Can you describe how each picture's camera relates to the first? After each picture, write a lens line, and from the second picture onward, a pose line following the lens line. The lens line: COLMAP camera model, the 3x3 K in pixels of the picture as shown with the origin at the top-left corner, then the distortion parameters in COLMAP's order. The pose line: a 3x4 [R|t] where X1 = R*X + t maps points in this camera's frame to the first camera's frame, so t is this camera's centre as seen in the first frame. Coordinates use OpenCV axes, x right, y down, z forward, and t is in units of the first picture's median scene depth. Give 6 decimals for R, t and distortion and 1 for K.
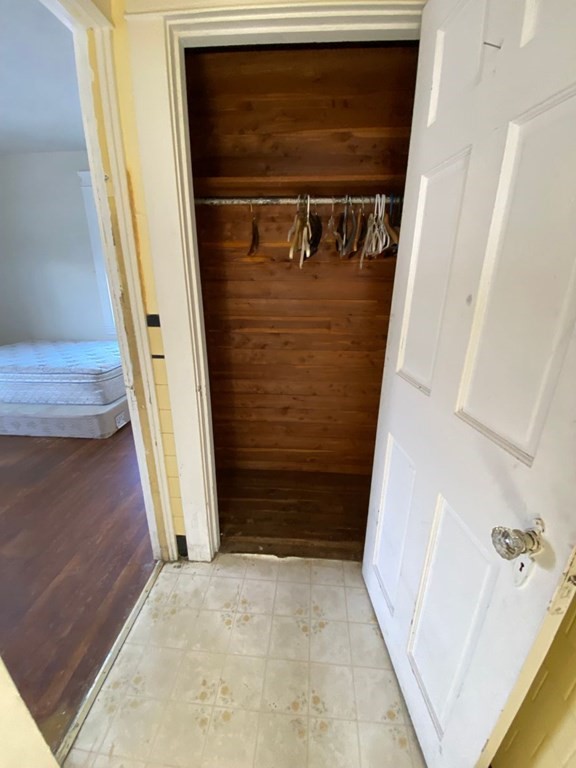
lens RADIAL K [[313.8, 0, 282.9], [0, 313.8, 377.2], [0, 0, 1]] dist [-0.002404, -0.001826]
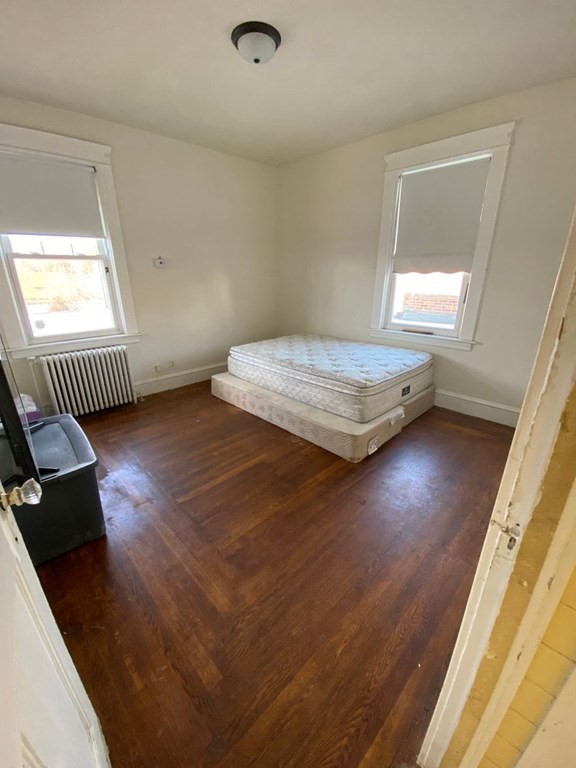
lens RADIAL K [[313.8, 0, 291.5], [0, 313.8, 386.7], [0, 0, 1]] dist [-0.002404, -0.001826]
pose [[0.759408, 0.217960, -0.613020, -0.200954], [-0.199061, 0.974870, 0.100019, -0.059884], [0.619415, 0.046074, 0.783711, 0.191533]]
